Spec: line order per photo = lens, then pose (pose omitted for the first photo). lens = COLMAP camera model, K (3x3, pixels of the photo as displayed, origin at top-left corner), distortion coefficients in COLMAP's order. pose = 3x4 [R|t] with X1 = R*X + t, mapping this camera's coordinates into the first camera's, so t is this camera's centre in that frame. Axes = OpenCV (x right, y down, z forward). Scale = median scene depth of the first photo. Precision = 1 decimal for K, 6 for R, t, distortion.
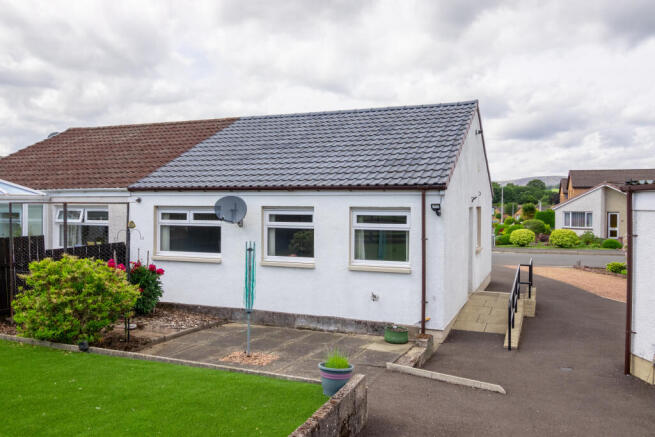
lens RADIAL K [[525.2, 0, 327.5], [0, 525.2, 218.5], [0, 0, 1]] dist [-0.055200, -0.000260]
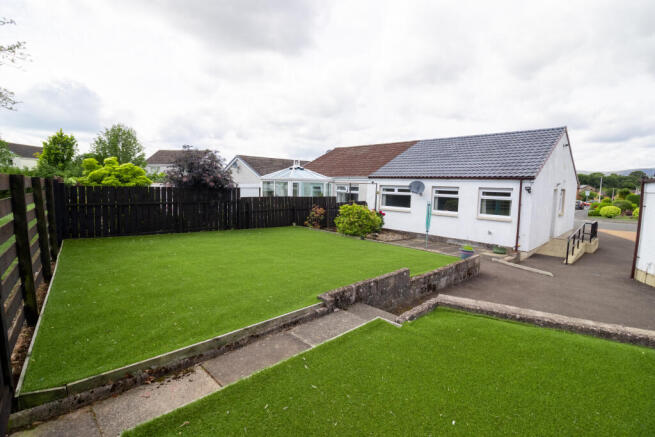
lens RADIAL K [[311.4, 0, 320.0], [0, 311.4, 213.5], [0, 0, 1]] dist [-0.004012, -0.014715]
pose [[0.906352, 0.056282, -0.418759, -0.004830], [-0.028934, 0.997030, 0.071378, 0.009745], [0.421532, -0.052578, 0.905288, -0.321513]]
